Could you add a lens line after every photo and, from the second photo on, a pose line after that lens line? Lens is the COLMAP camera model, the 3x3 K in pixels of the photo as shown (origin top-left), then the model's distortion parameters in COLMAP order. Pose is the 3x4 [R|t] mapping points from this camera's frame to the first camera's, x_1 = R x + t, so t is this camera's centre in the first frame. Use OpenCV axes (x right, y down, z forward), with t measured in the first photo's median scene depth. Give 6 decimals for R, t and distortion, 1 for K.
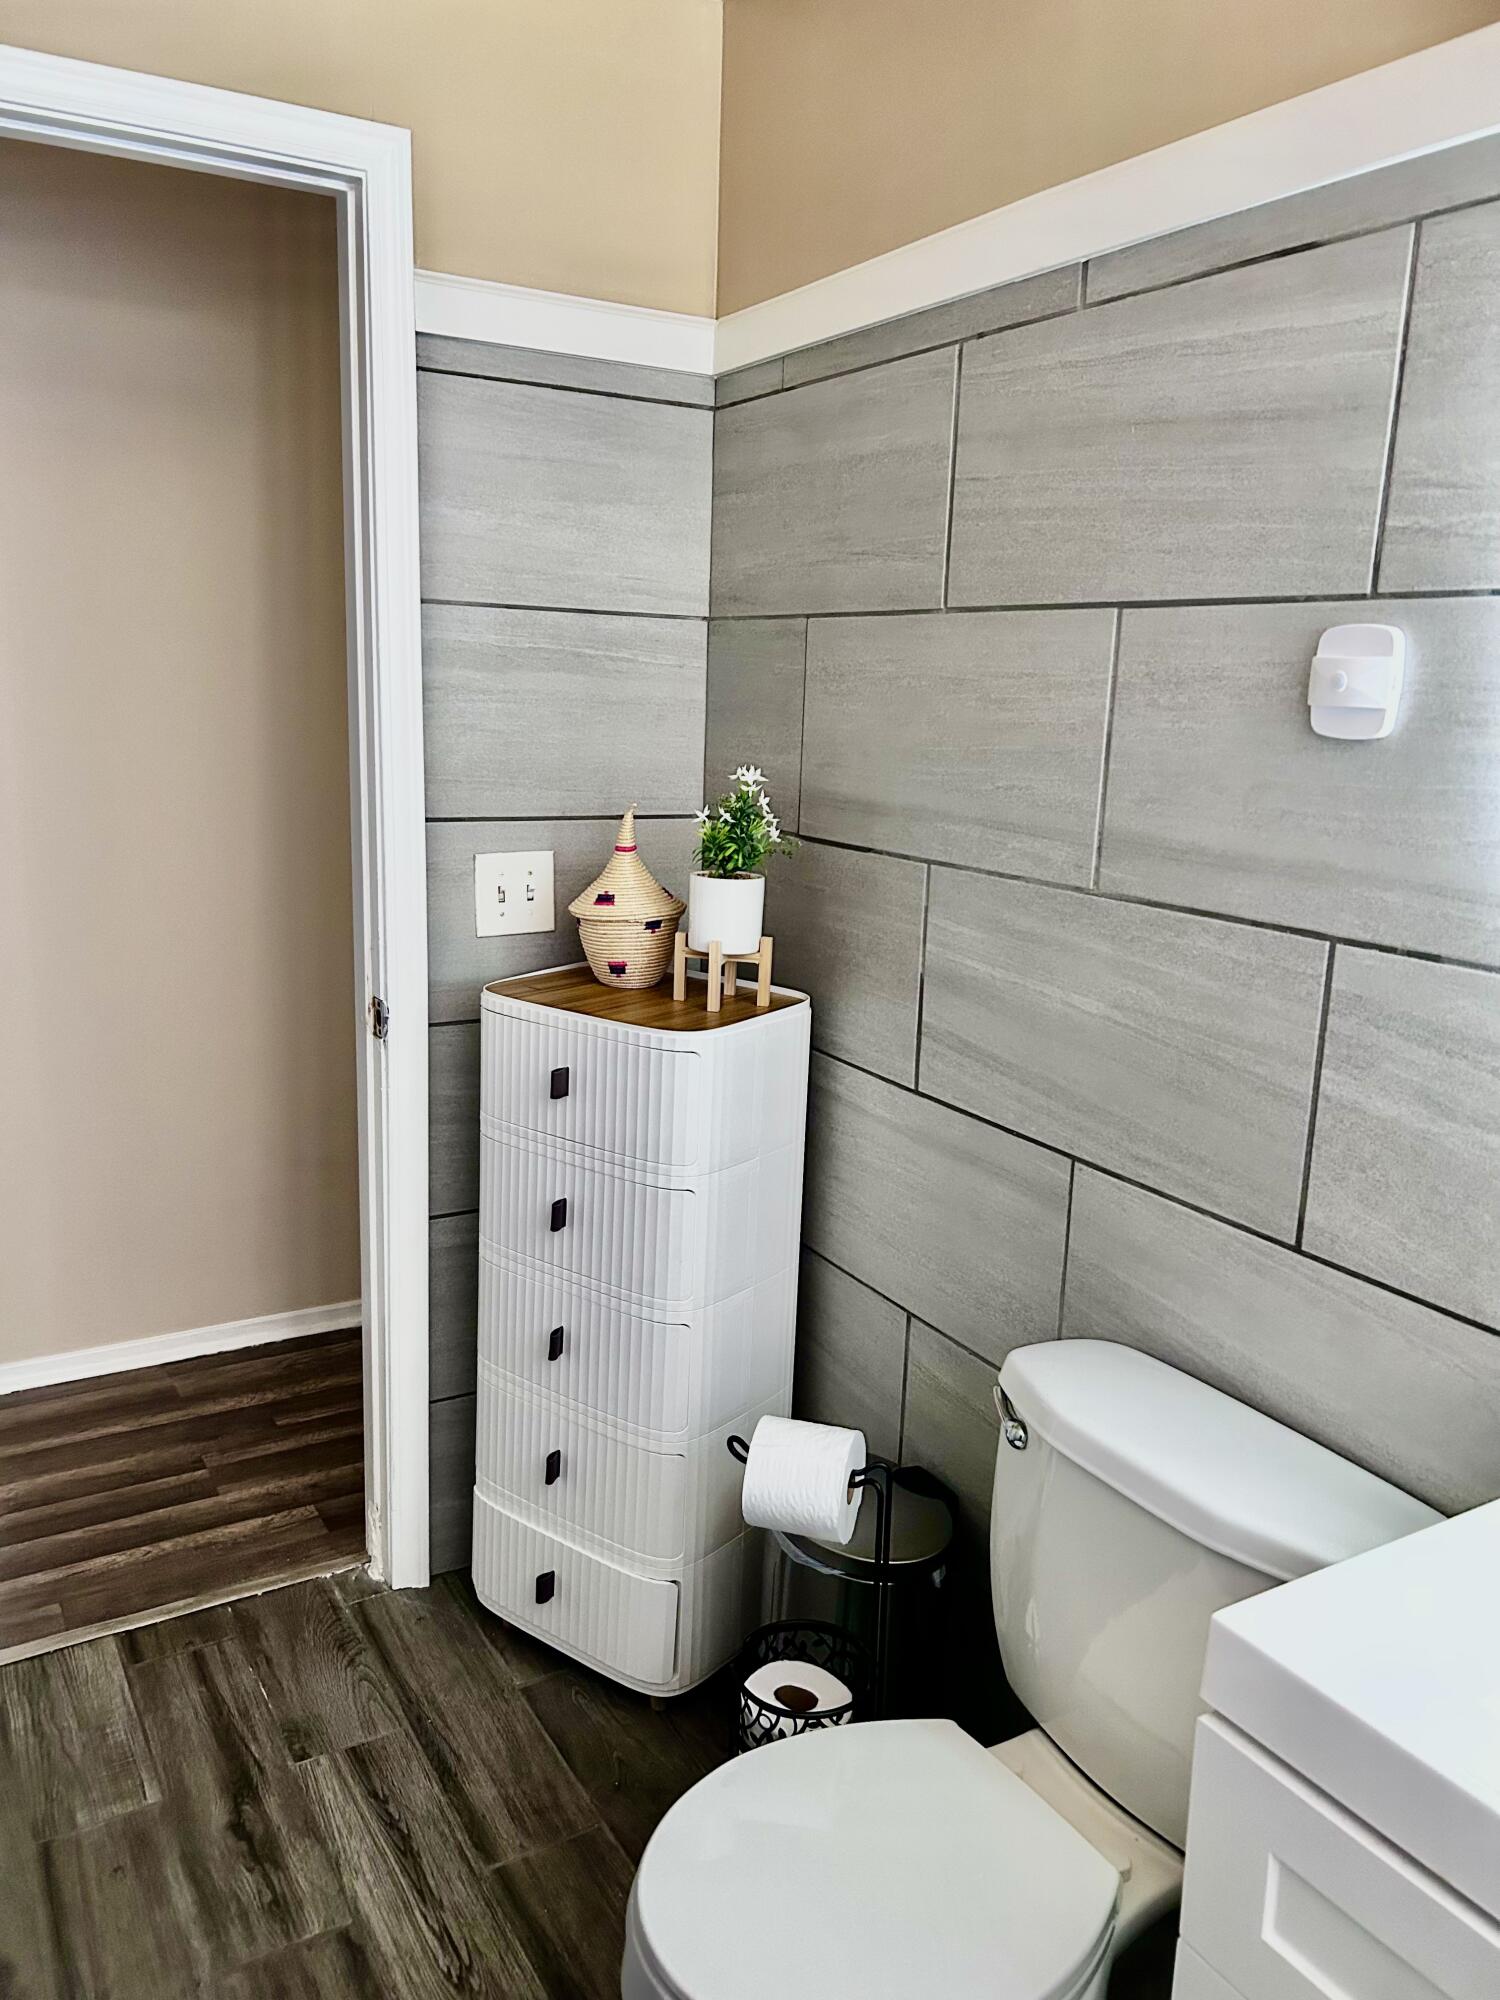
lens RADIAL K [[1505.5, 0, 750.0], [0, 1505.5, 1000.0], [0, 0, 1]] dist [0.005044, -0.001184]
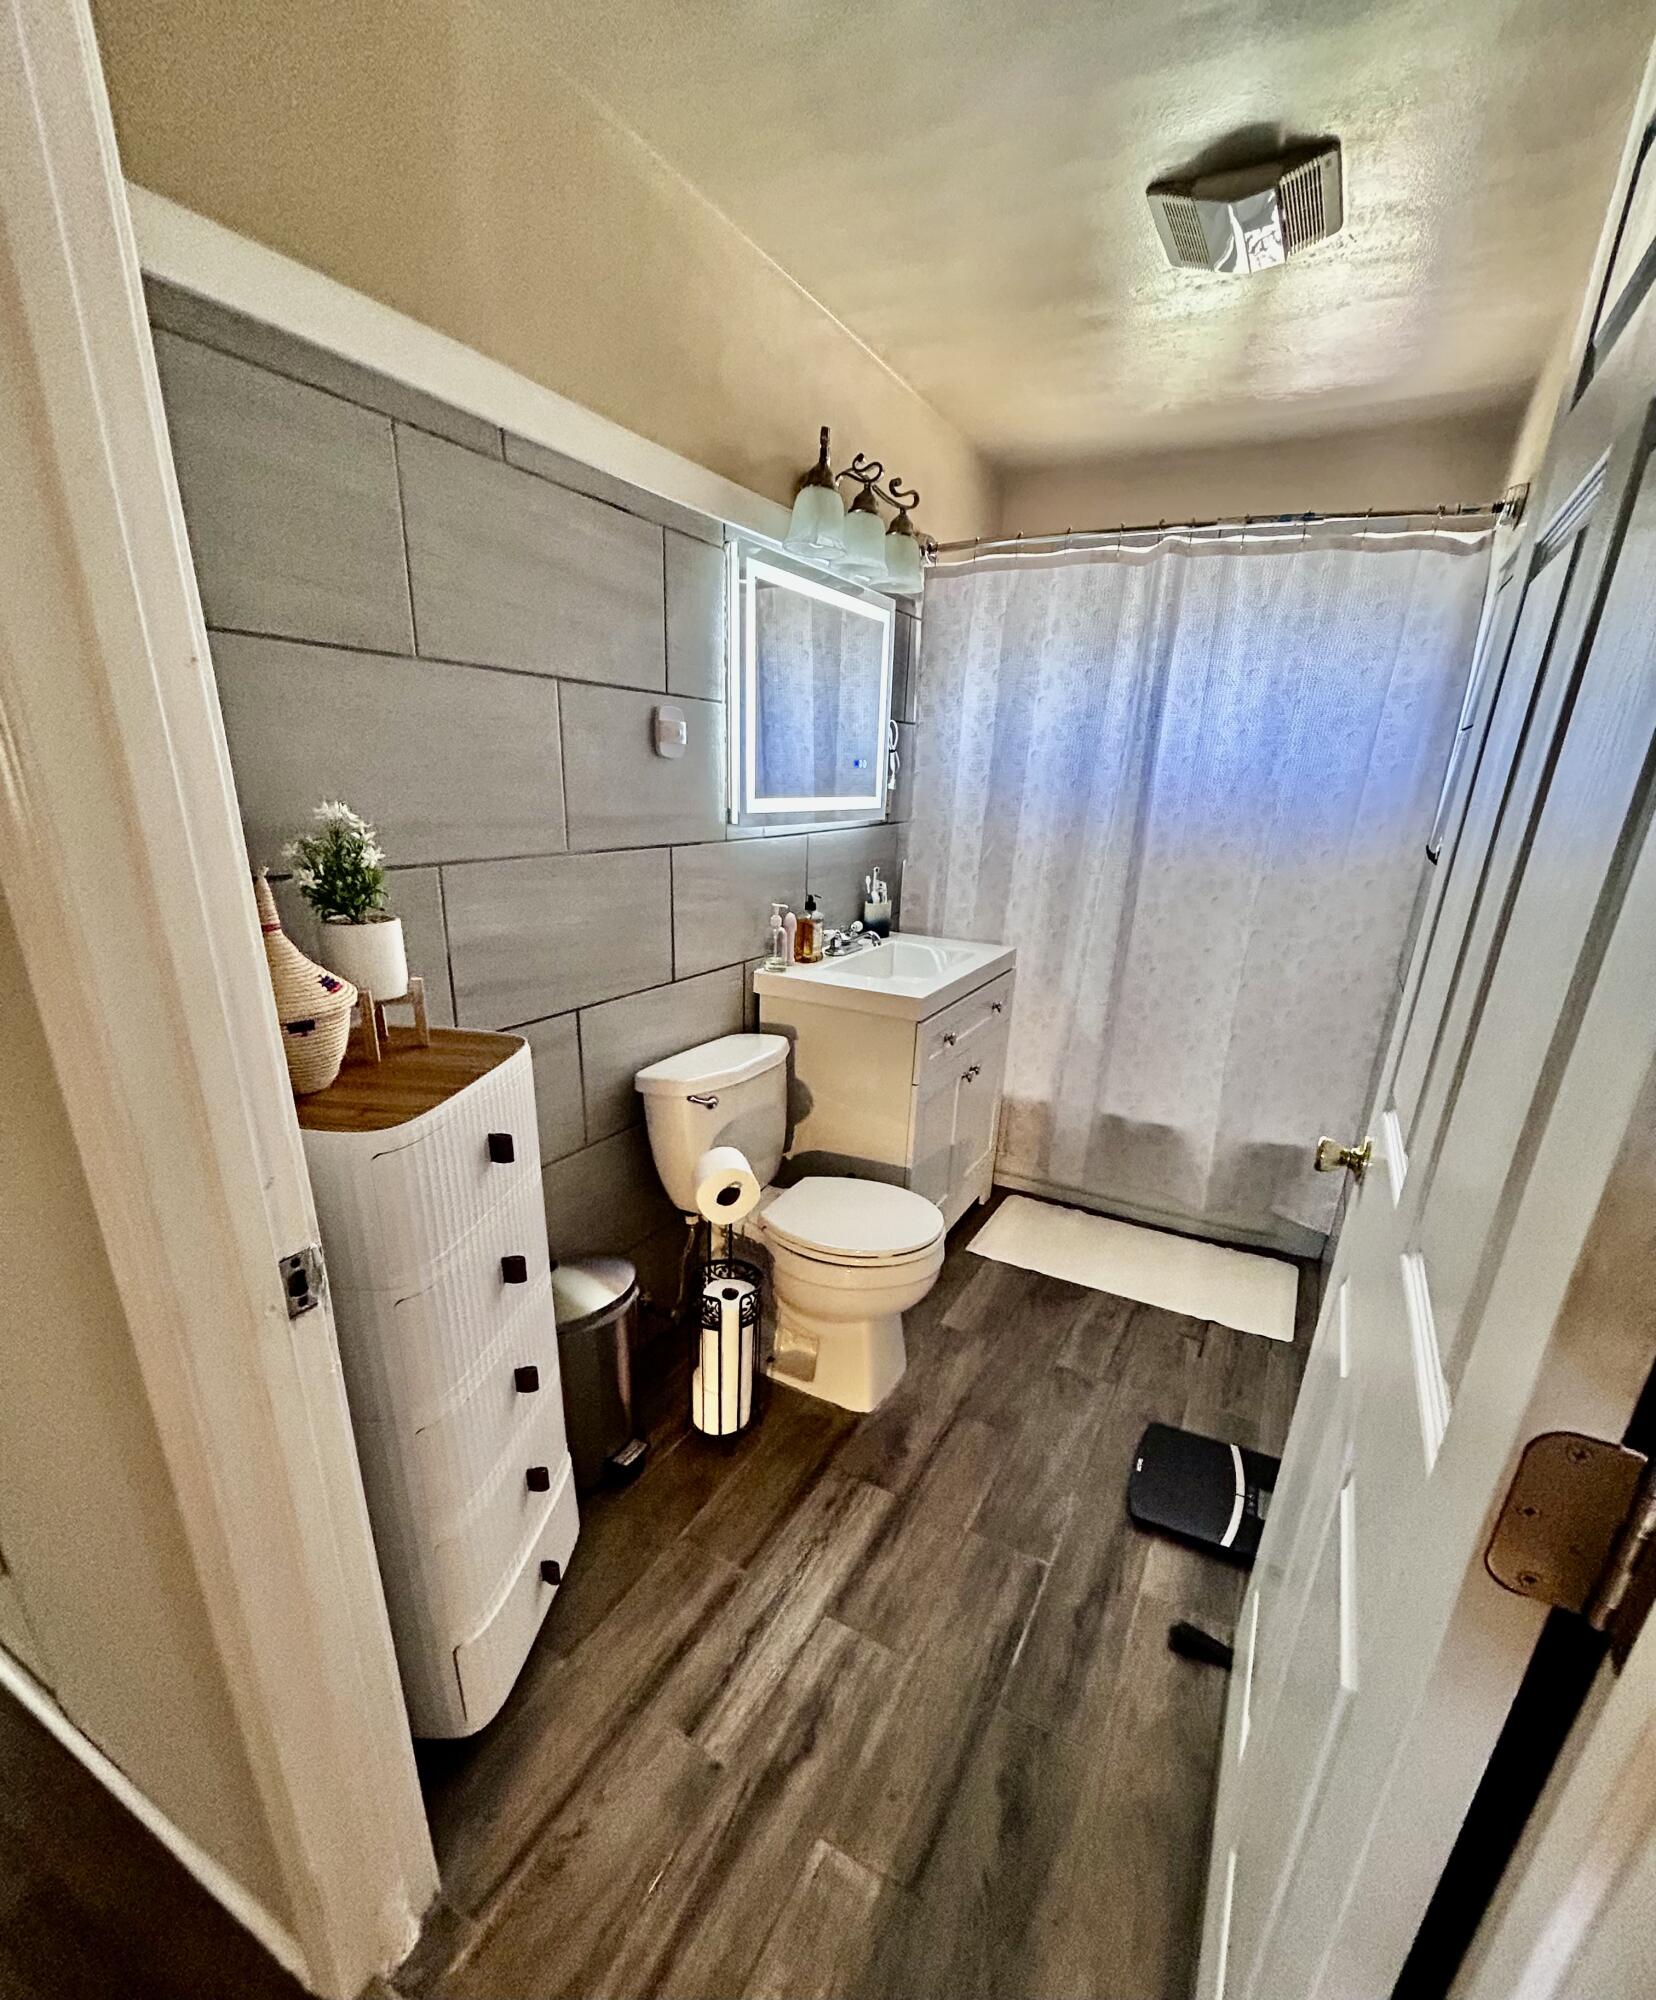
lens RADIAL K [[893.9, 0, 829.7], [0, 893.9, 1107.4], [0, 0, 1]] dist [0.000616, 0.000260]
pose [[-0.517707, -0.341744, 0.784341, -0.756622], [0.132117, 0.873829, 0.467939, -0.232658], [-0.845295, 0.345880, -0.407238, 1.134541]]
